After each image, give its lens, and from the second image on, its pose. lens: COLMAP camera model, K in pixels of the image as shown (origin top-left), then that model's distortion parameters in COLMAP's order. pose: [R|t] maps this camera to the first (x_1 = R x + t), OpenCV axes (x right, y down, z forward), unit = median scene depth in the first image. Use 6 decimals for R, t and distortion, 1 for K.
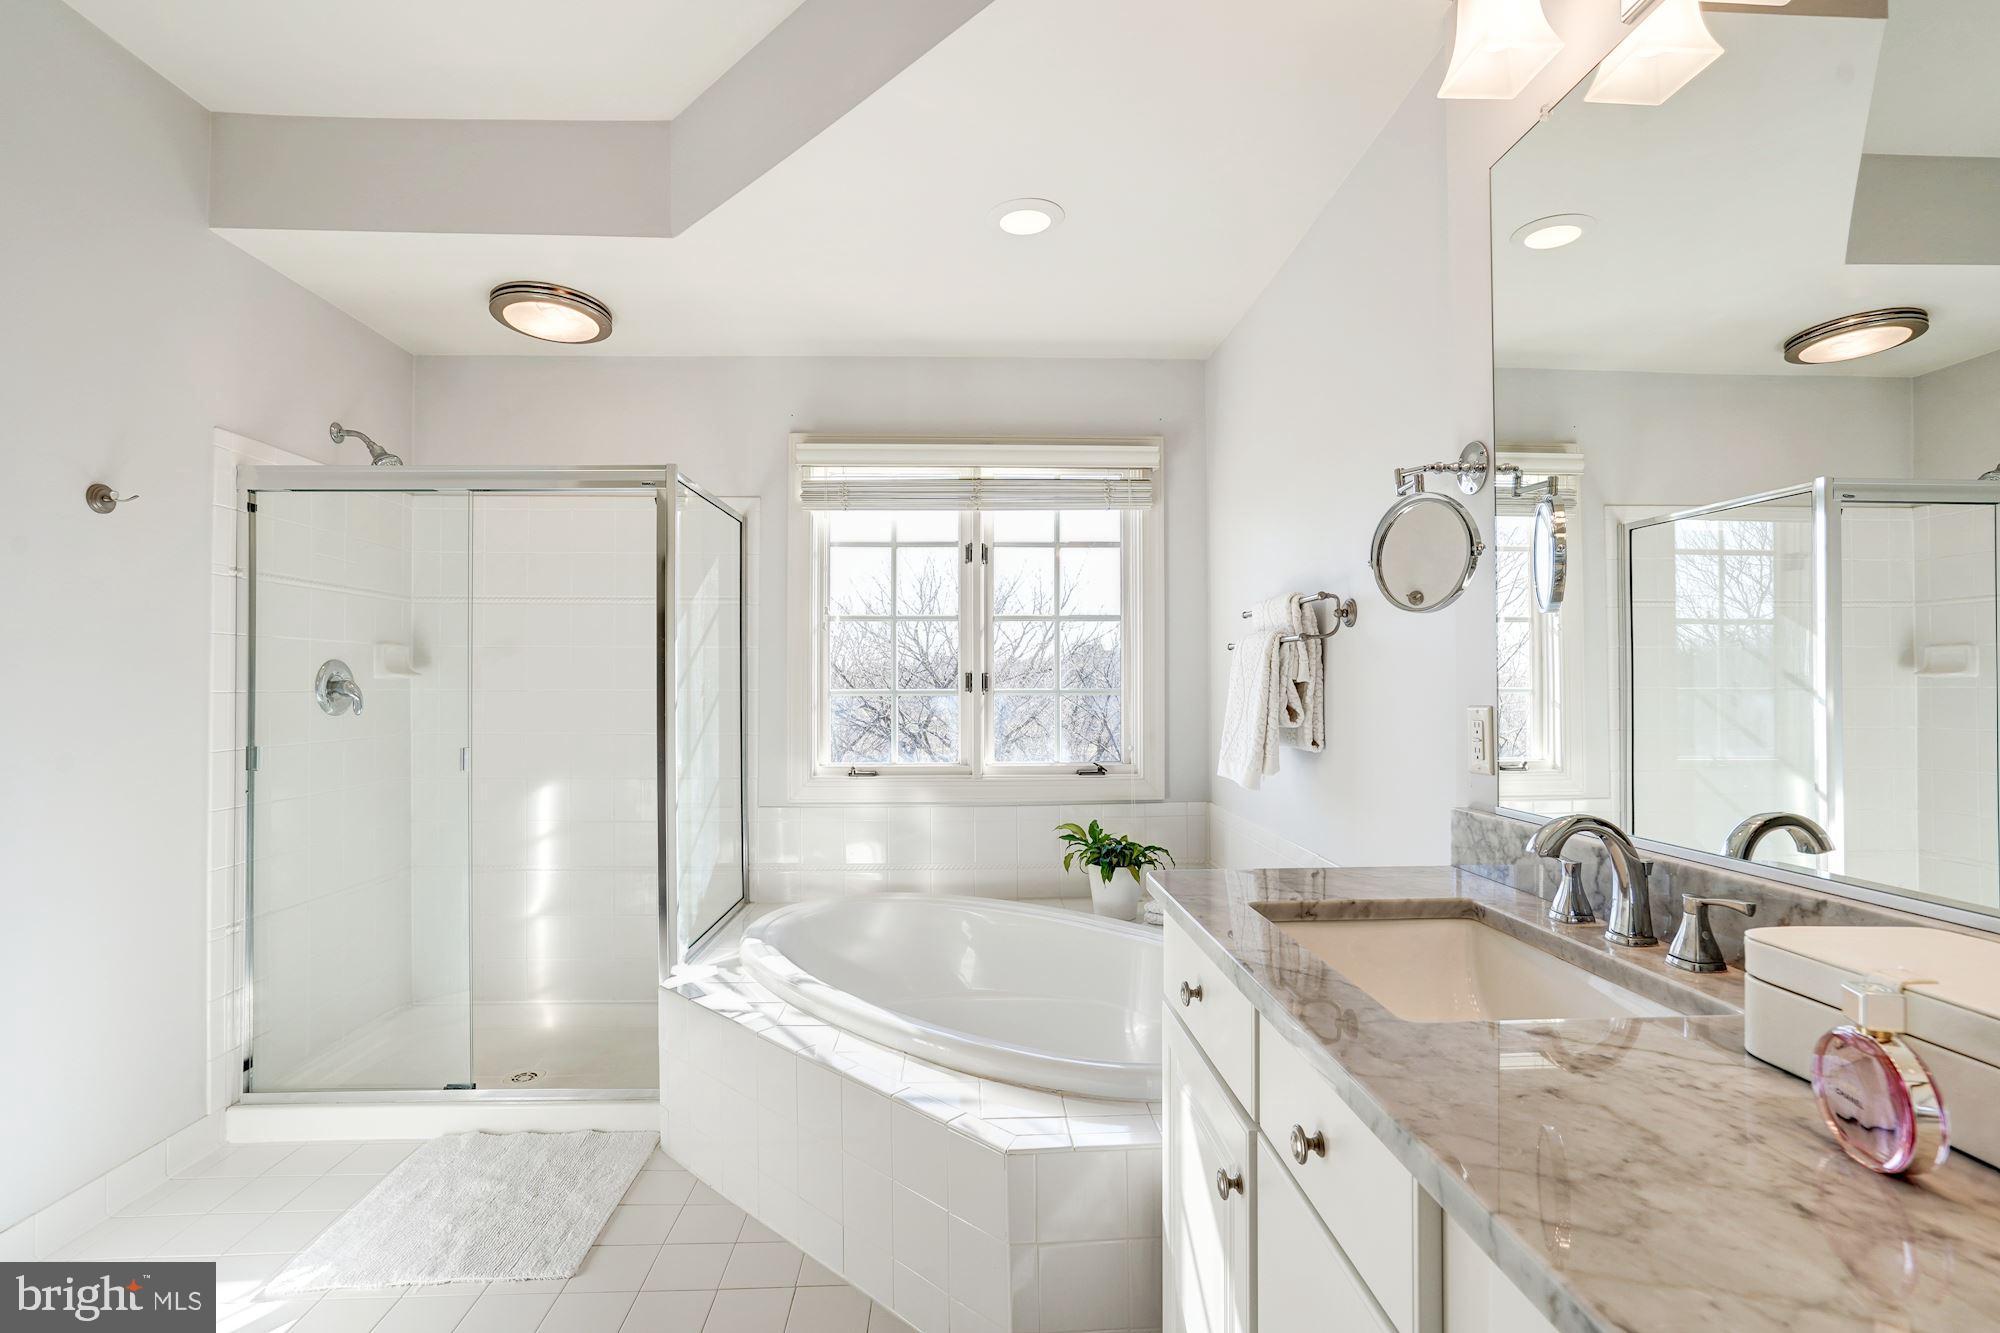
lens RADIAL K [[940.2, 0, 999.7], [0, 940.2, 668.5], [0, 0, 1]] dist [-0.030974, 0.011566]
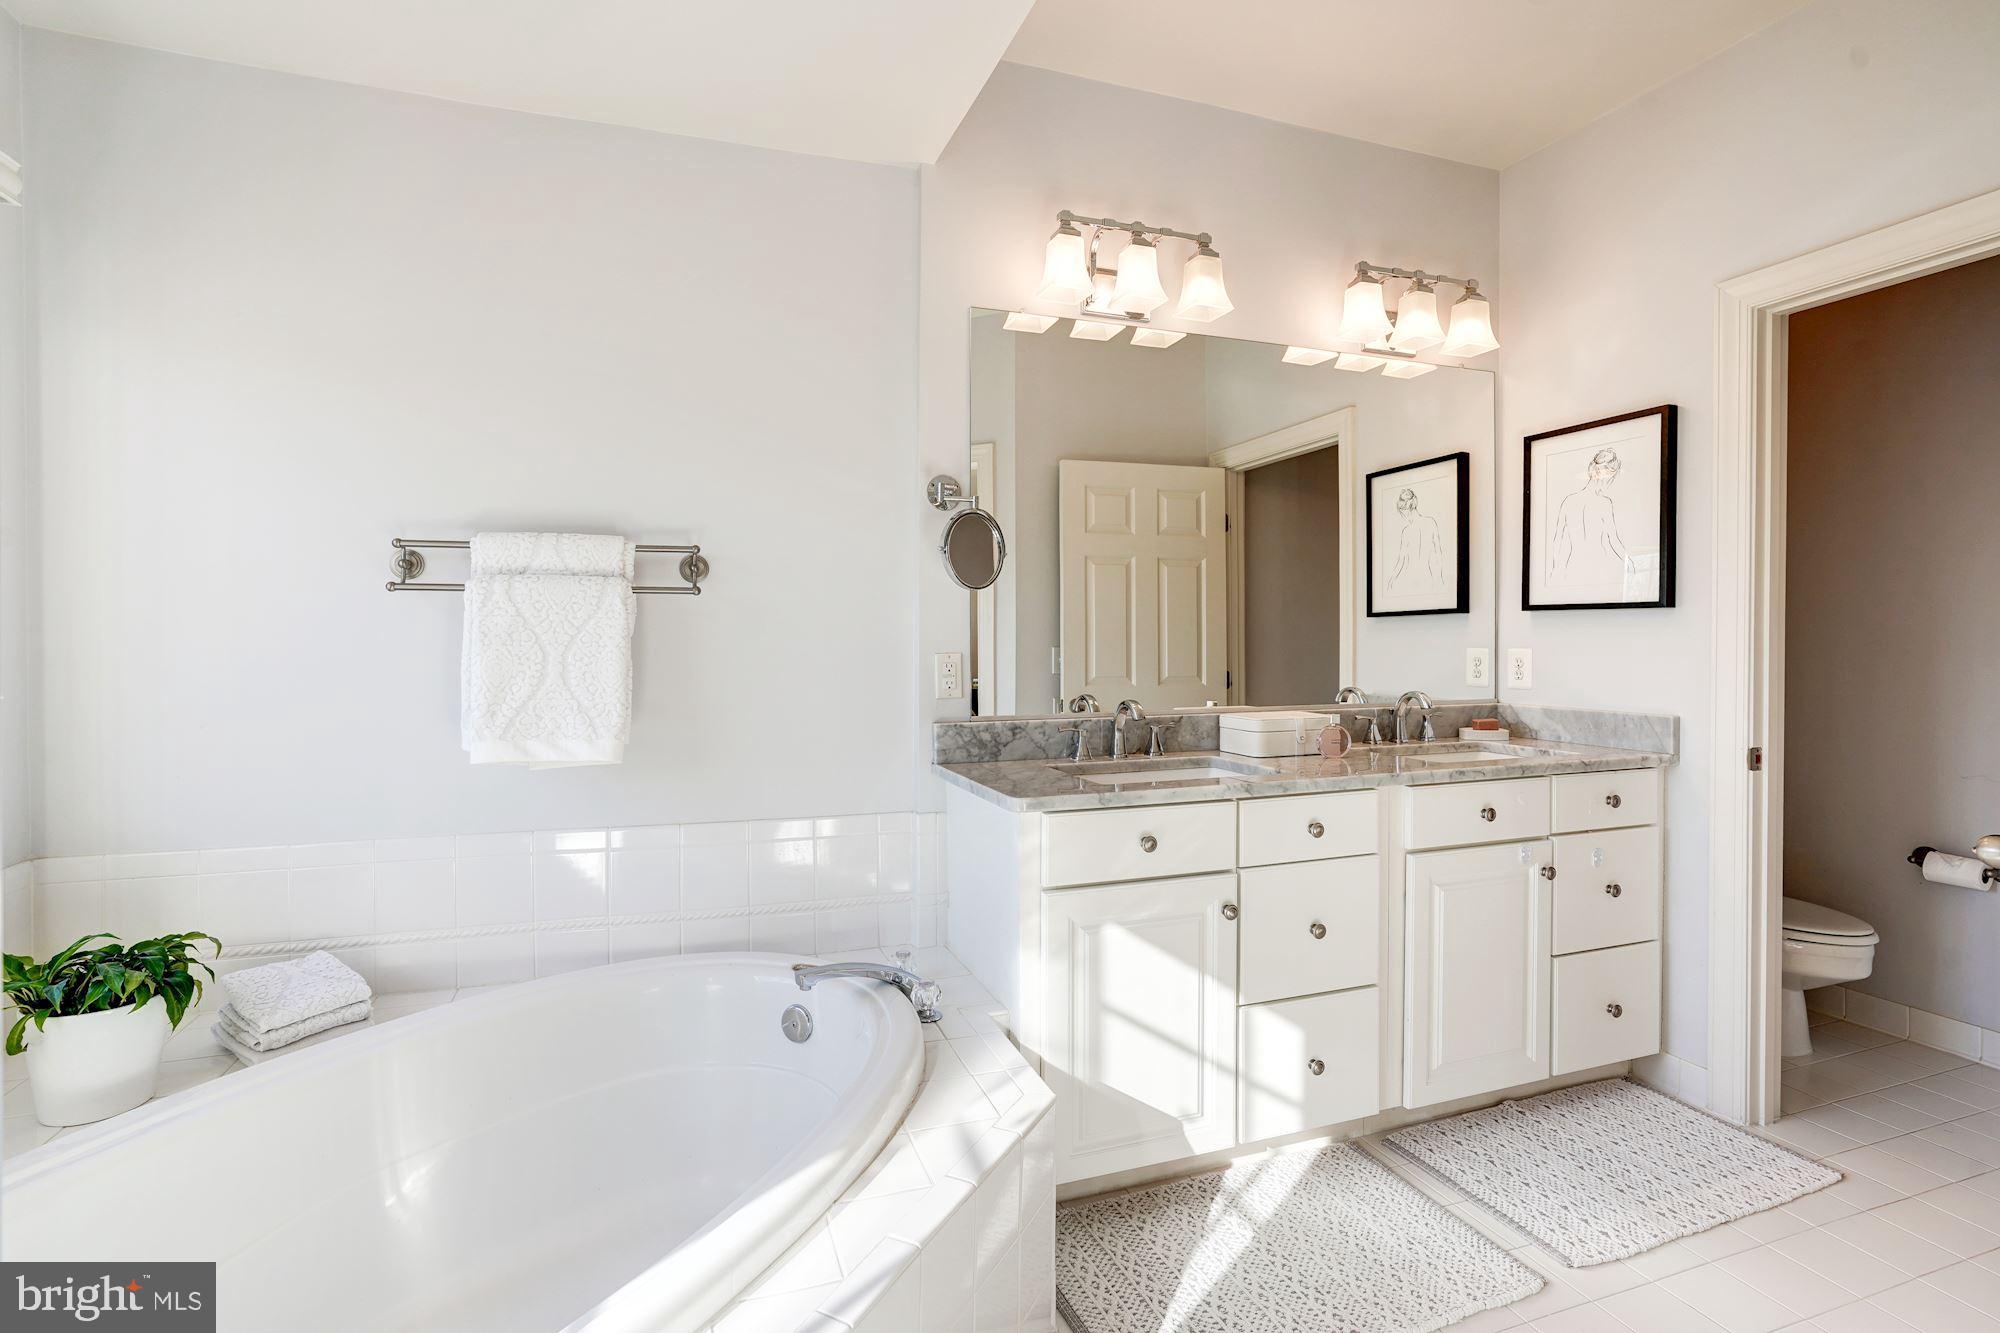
lens RADIAL K [[940.2, 0, 999.7], [0, 940.2, 658.3], [0, 0, 1]] dist [-0.030974, 0.011566]
pose [[-0.294135, -0.010406, 0.955707, -0.873516], [-0.005553, 0.999942, 0.009179, 0.030960], [-0.955748, -0.002607, -0.294176, 1.261052]]
